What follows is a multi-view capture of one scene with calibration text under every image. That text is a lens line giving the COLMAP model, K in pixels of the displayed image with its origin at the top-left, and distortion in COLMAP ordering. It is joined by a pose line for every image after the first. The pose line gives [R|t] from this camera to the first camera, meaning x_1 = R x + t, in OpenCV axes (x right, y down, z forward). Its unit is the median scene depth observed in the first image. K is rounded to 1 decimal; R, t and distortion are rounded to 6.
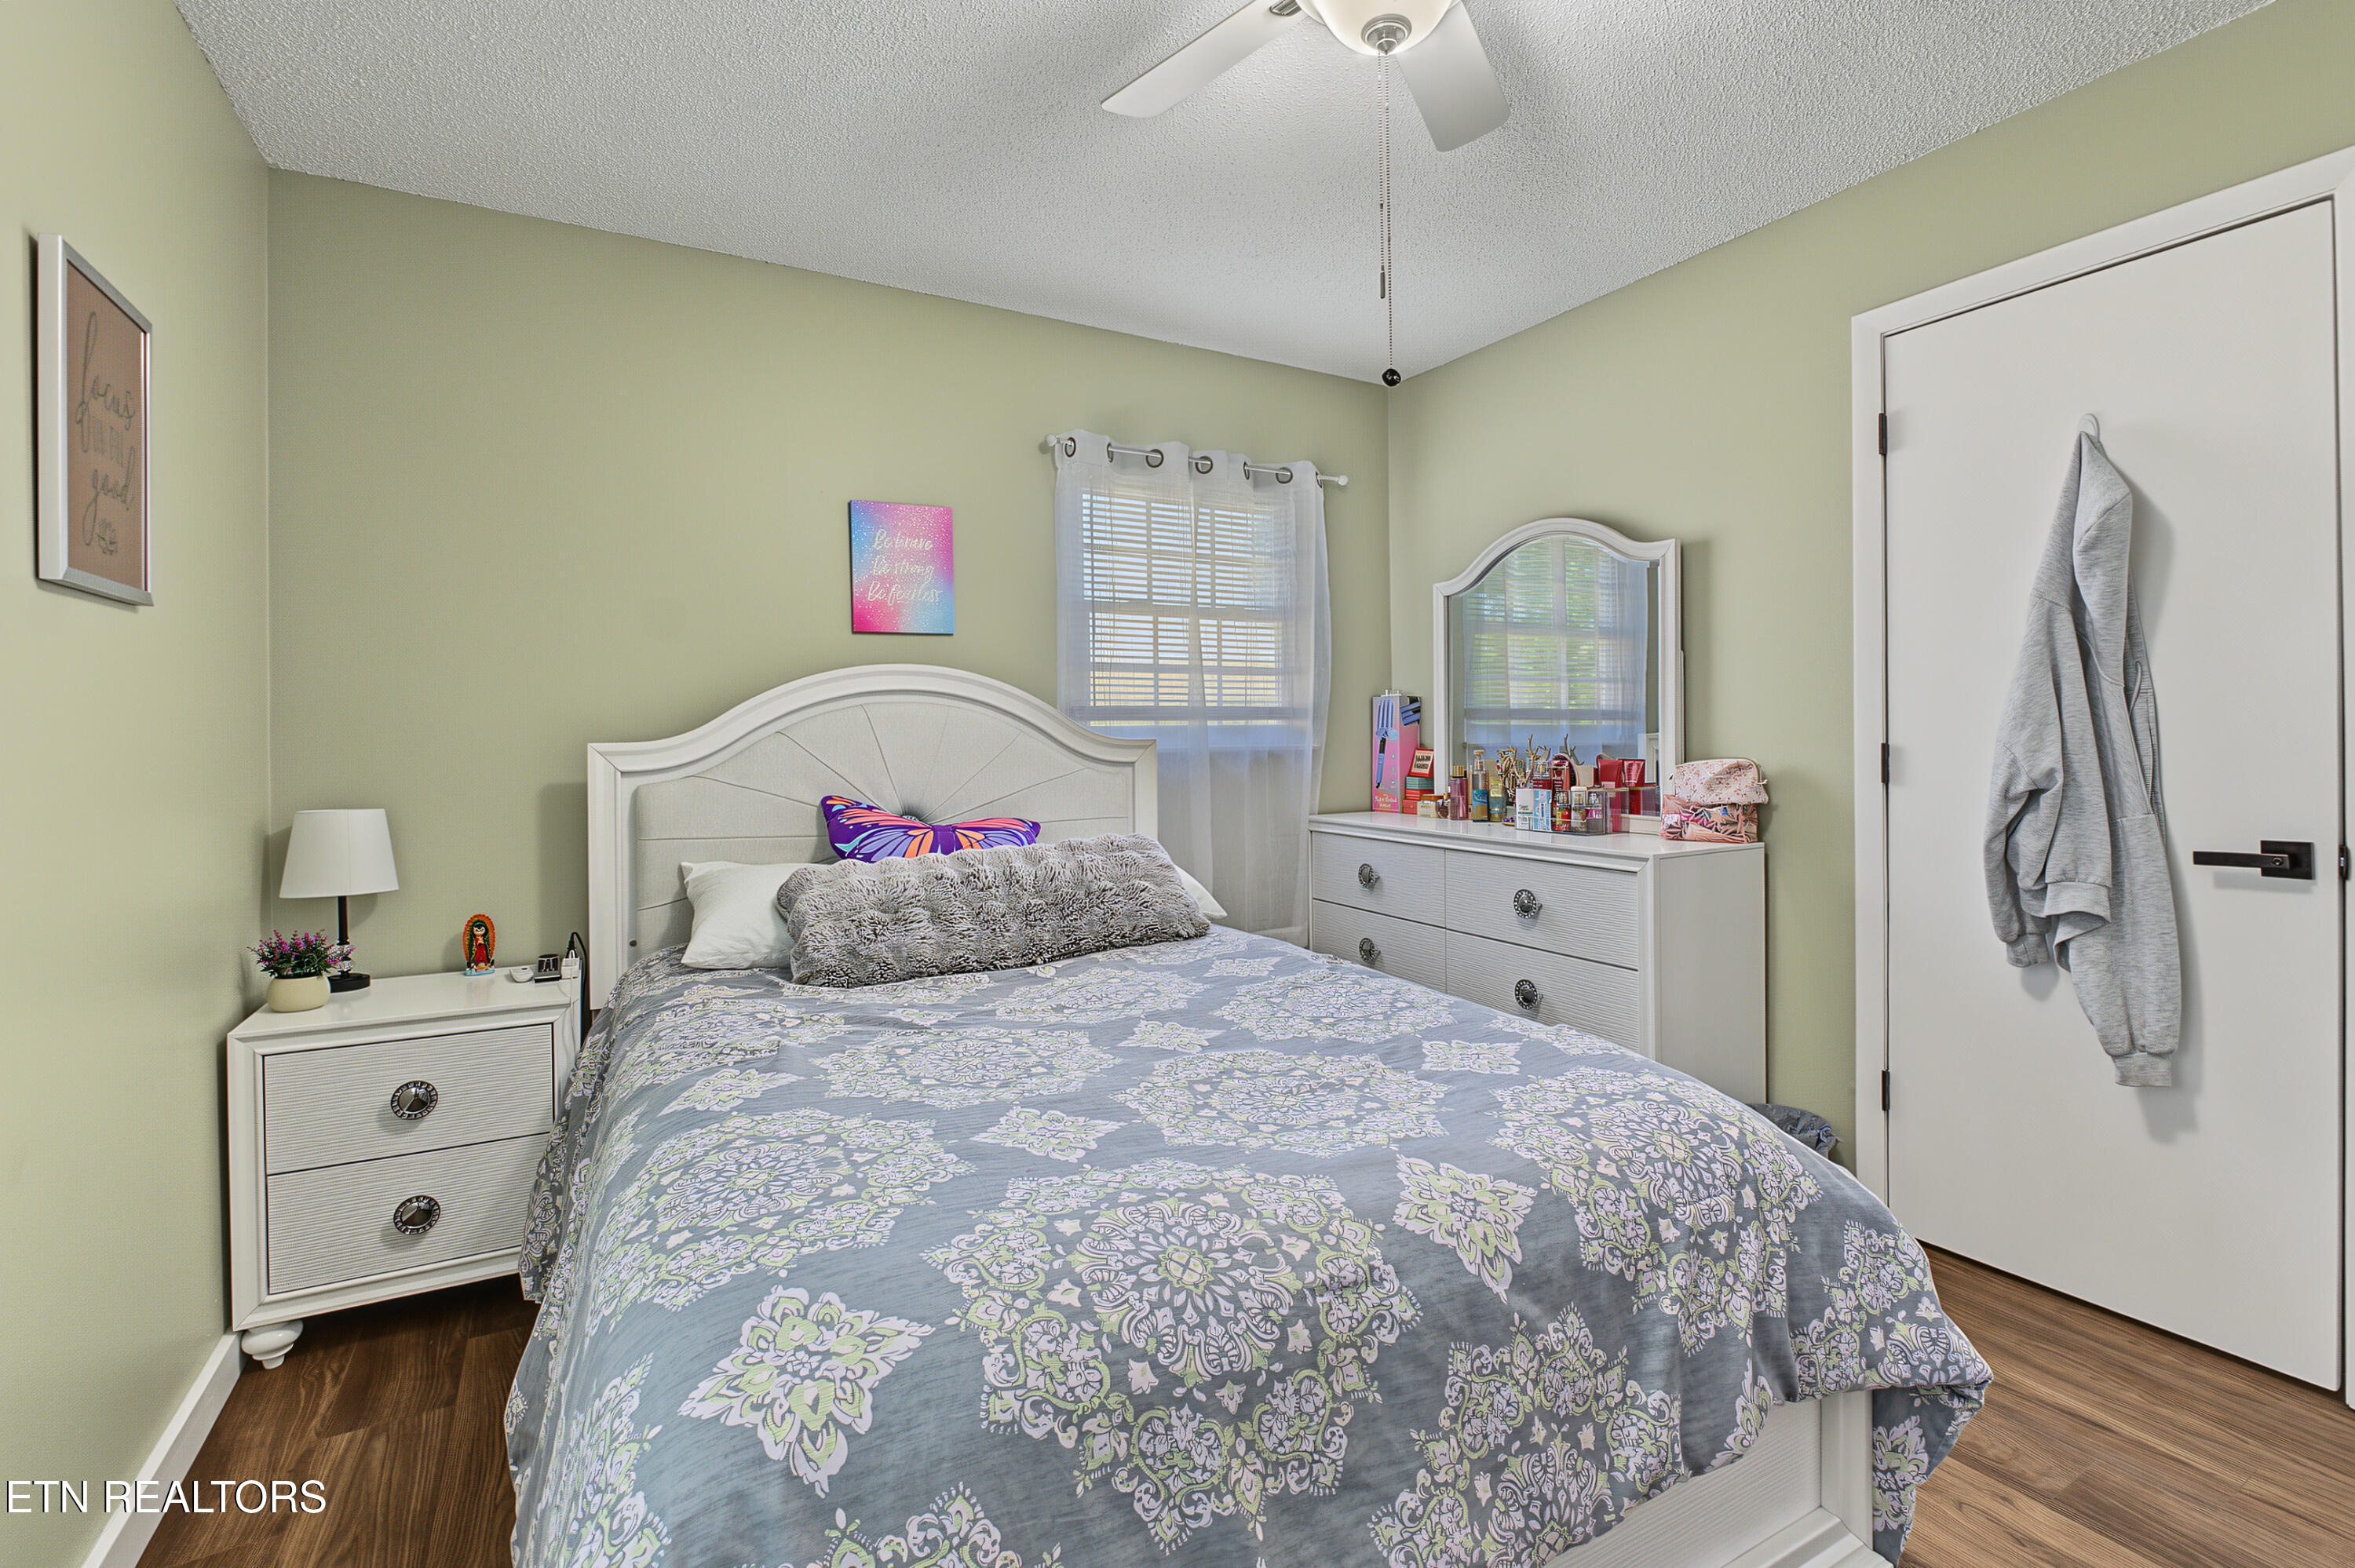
lens RADIAL K [[1048.3, 0, 1174.0], [0, 1048.3, 747.2], [0, 0, 1]] dist [-0.018554, -0.000041]
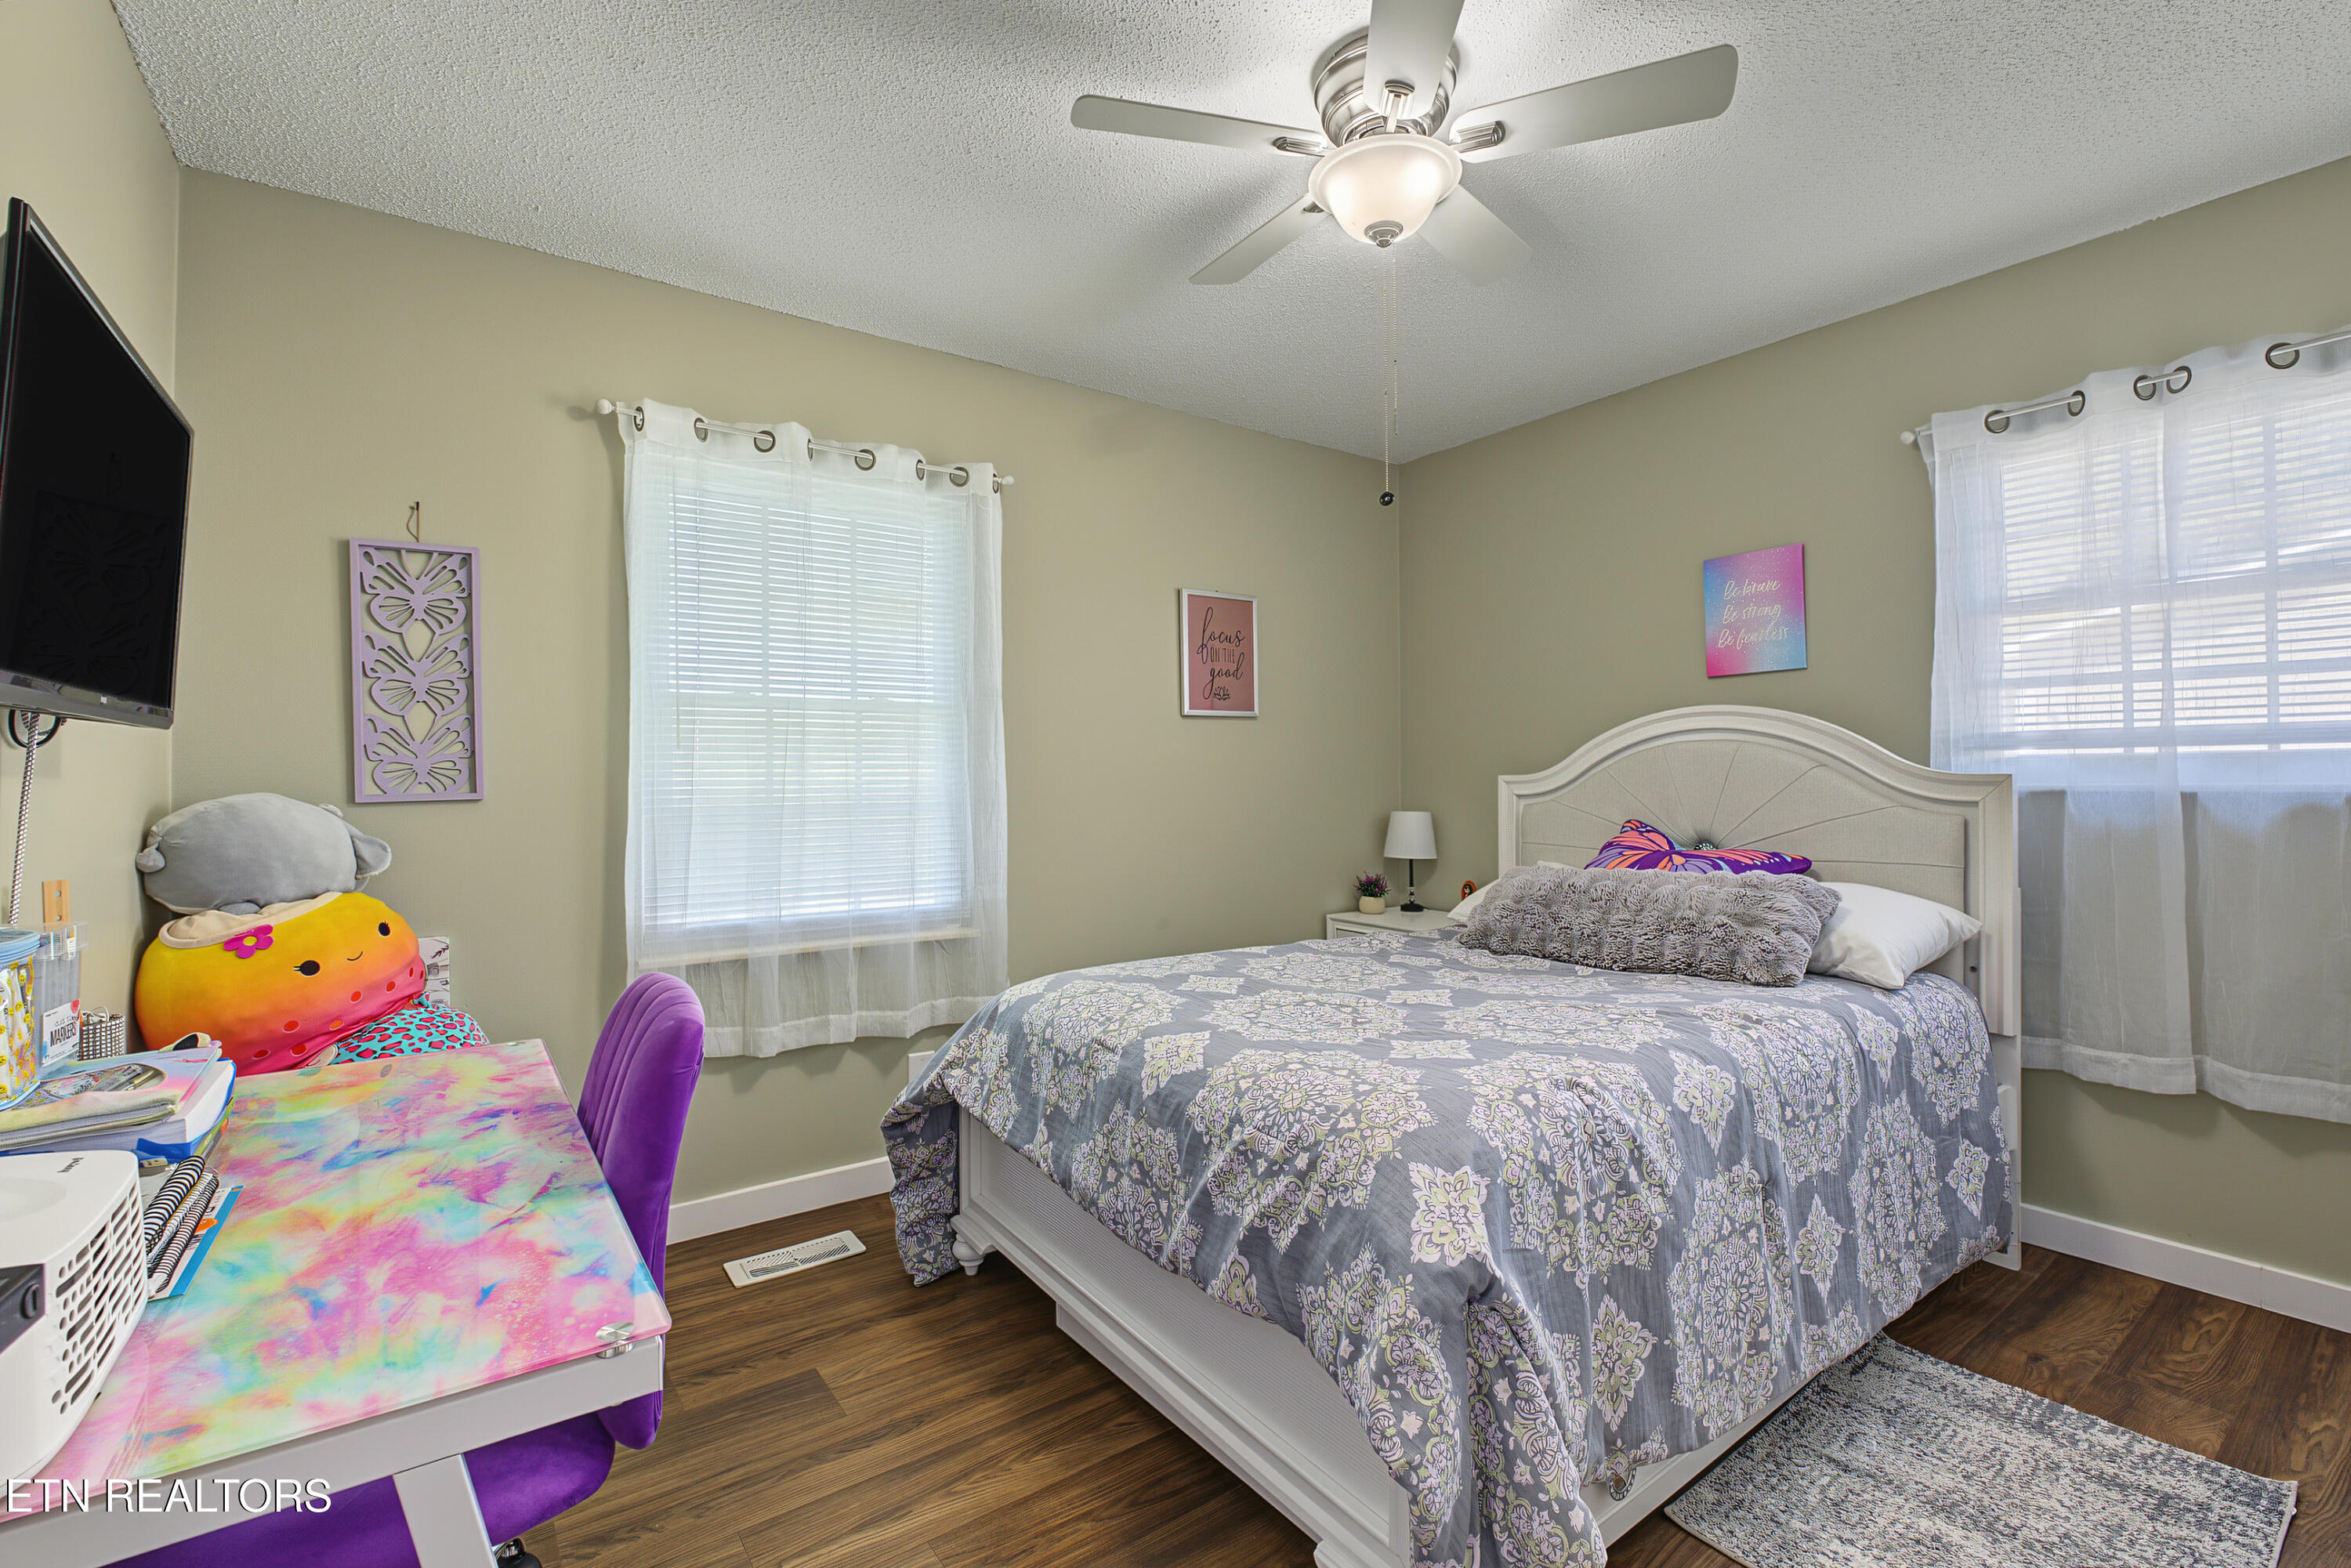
lens RADIAL K [[1028.6, 0, 1175.5], [0, 1028.6, 784.0], [0, 0, 1]] dist [-0.002155, -0.000191]
pose [[0.113199, 0.015313, -0.993454, 1.427768], [-0.000730, 0.999882, 0.015329, -0.023090], [0.993572, -0.001010, 0.113197, 0.589594]]
